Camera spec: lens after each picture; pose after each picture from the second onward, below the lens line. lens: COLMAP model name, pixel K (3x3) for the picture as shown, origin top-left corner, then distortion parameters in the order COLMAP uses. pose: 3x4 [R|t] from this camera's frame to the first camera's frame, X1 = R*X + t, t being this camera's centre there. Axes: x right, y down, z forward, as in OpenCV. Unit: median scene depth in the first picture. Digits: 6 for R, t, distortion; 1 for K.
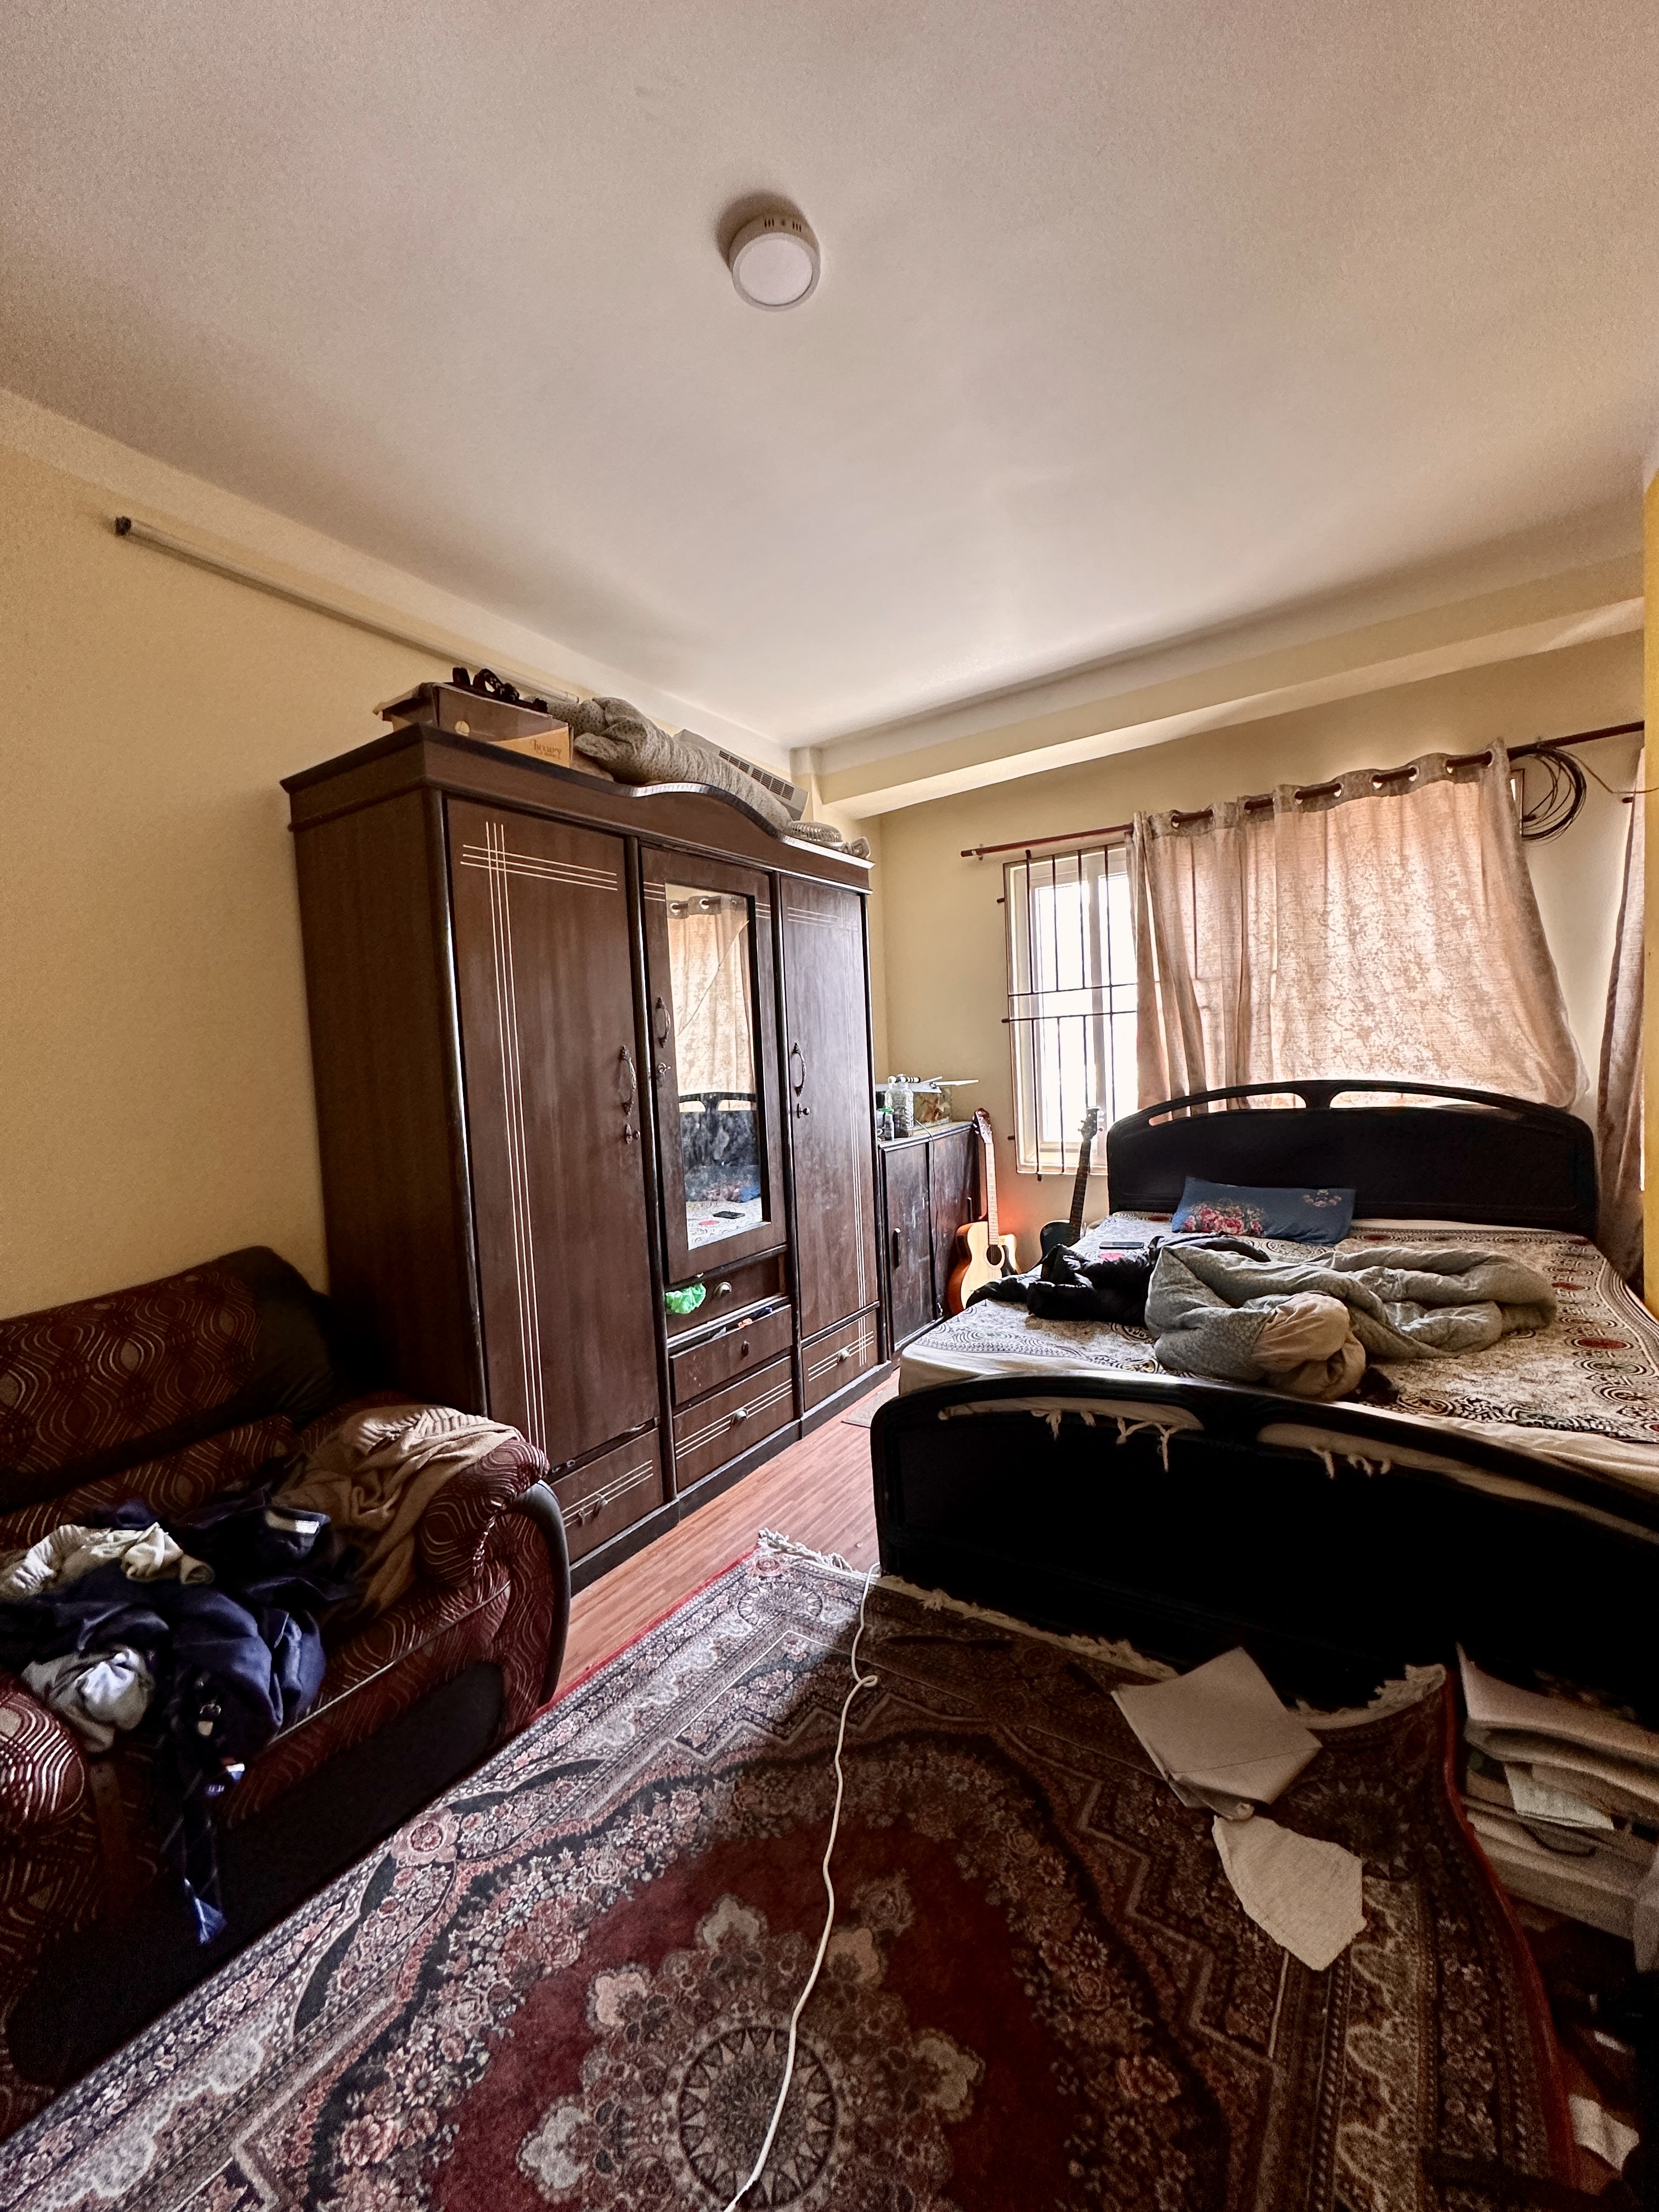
lens RADIAL K [[876.7, 0, 827.2], [0, 876.7, 1106.5], [0, 0, 1]] dist [0.001834, 0.000199]
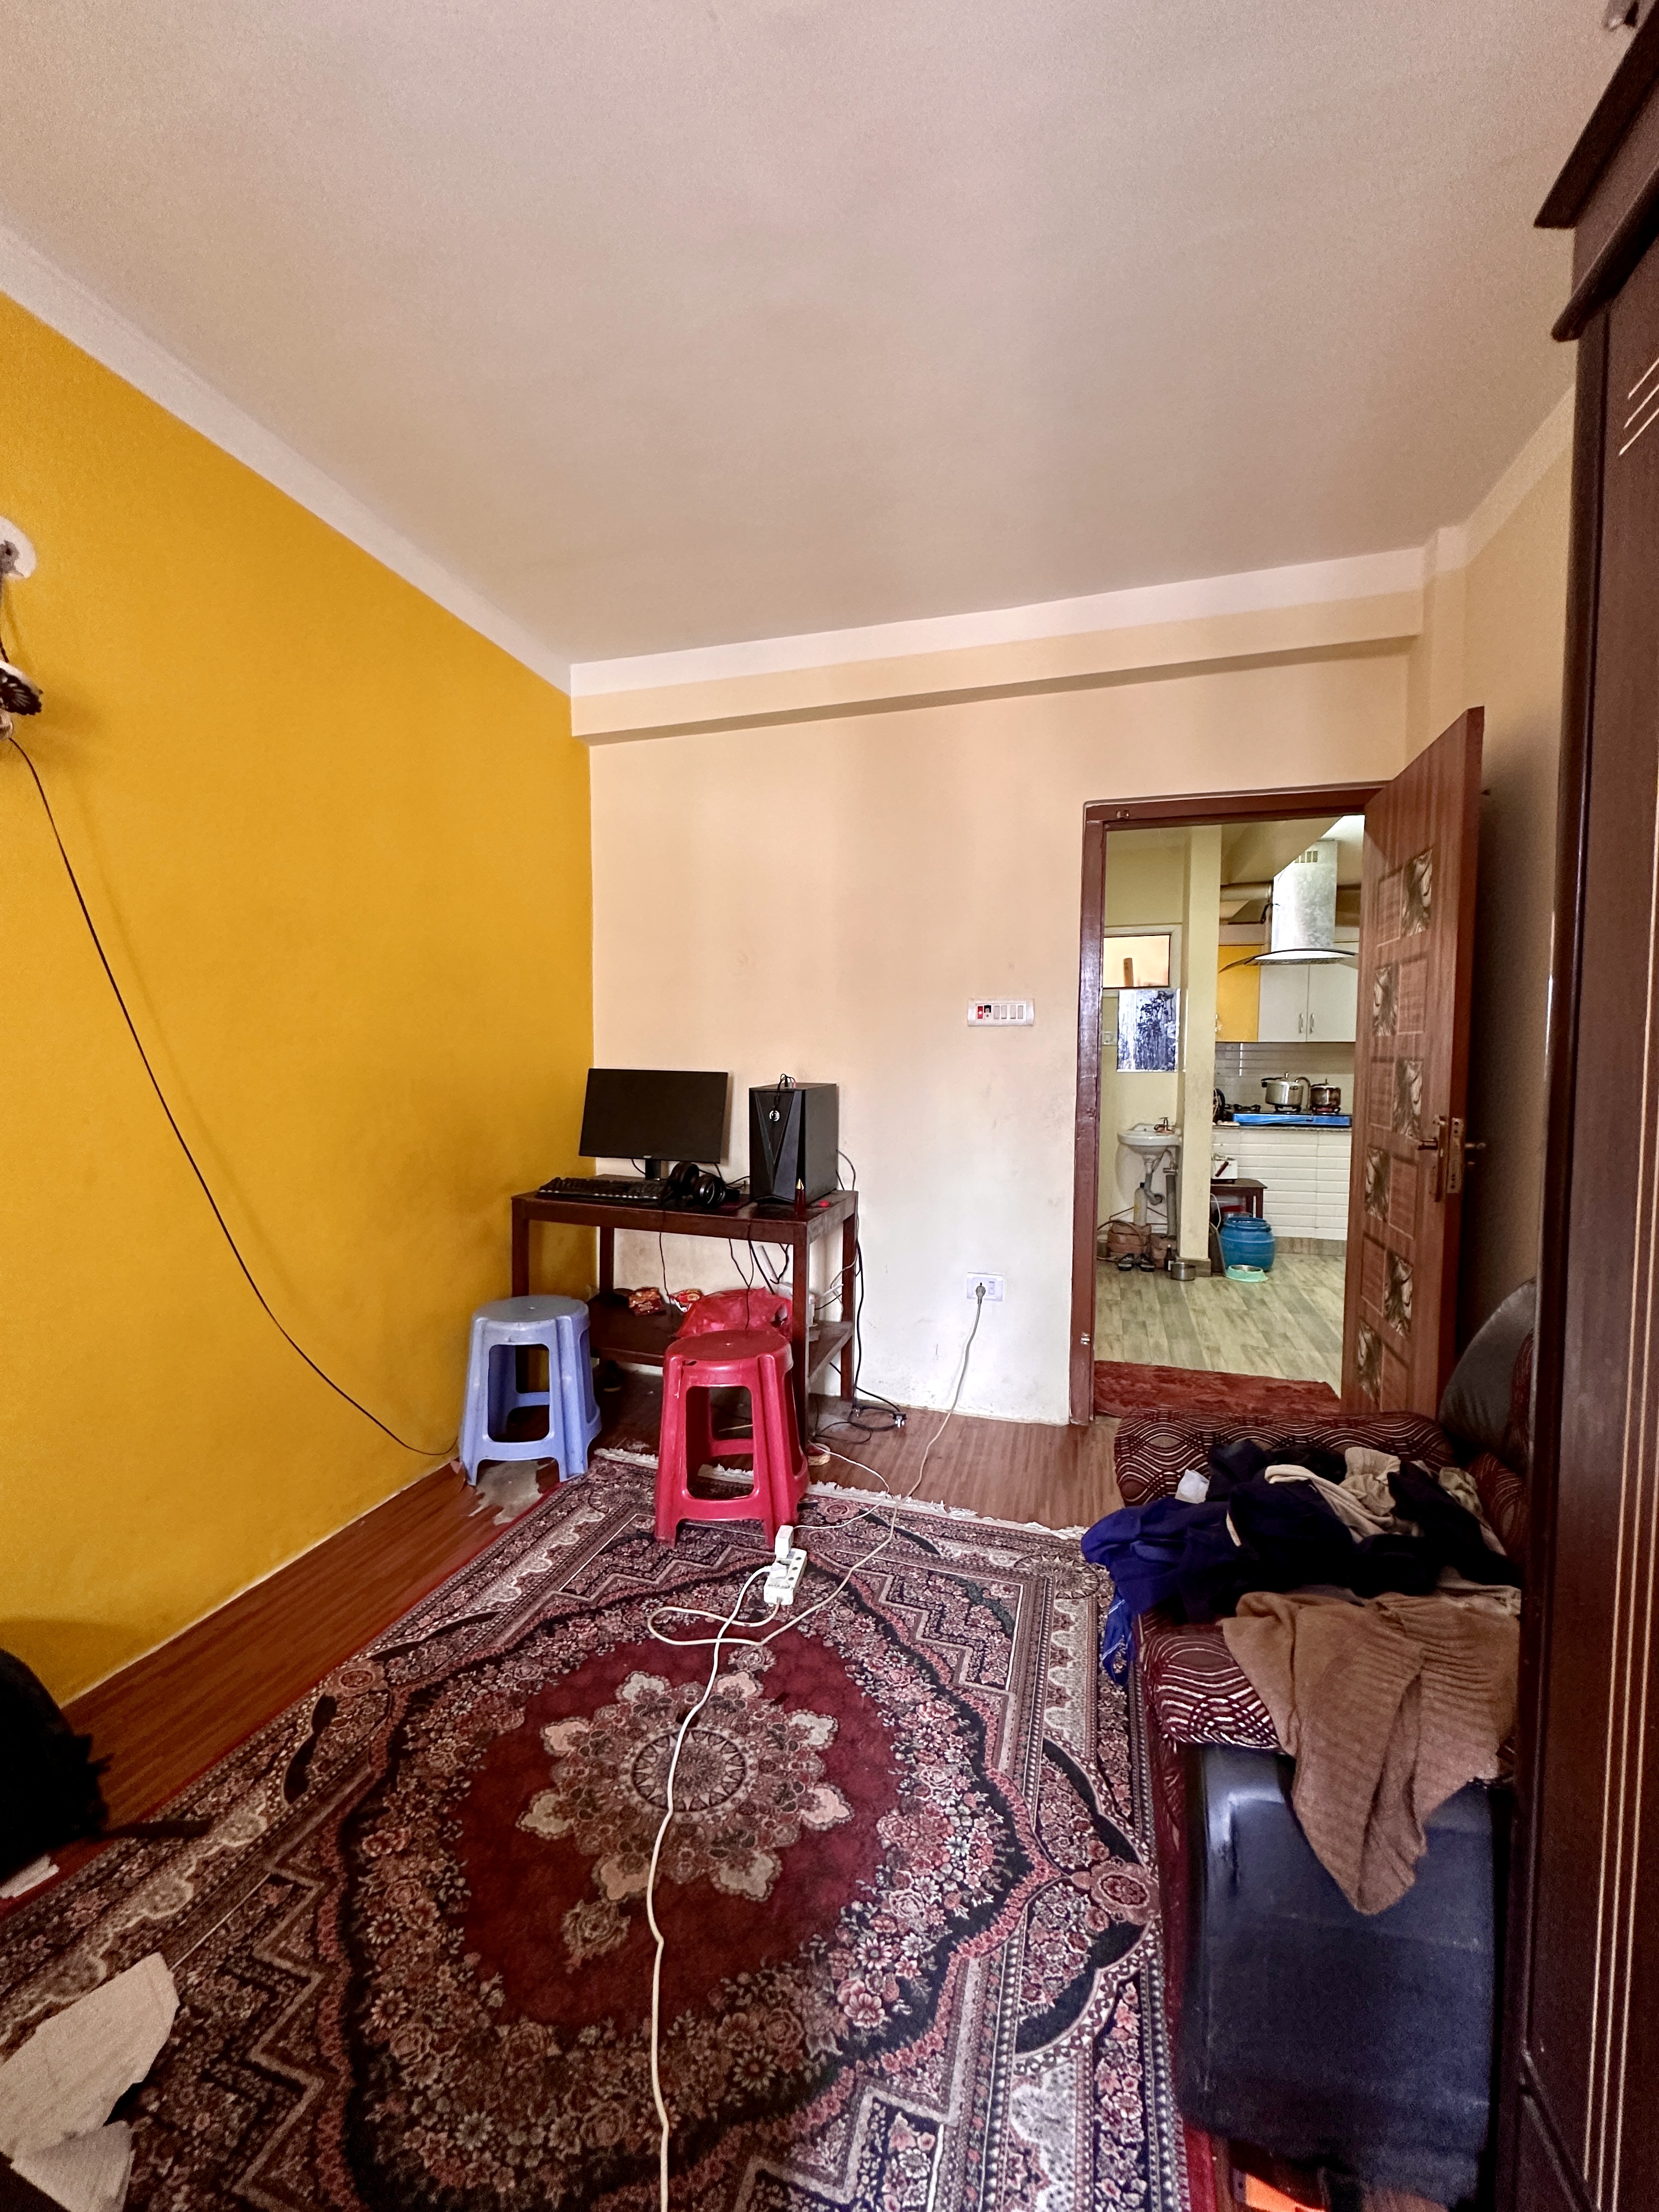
lens RADIAL K [[876.7, 0, 829.3], [0, 876.7, 1104.4], [0, 0, 1]] dist [0.001834, 0.000199]
pose [[-0.951465, 0.067407, -0.300285, 0.047151], [0.031354, 0.991873, 0.123306, -0.086283], [0.306157, 0.107906, -0.945846, 1.882657]]
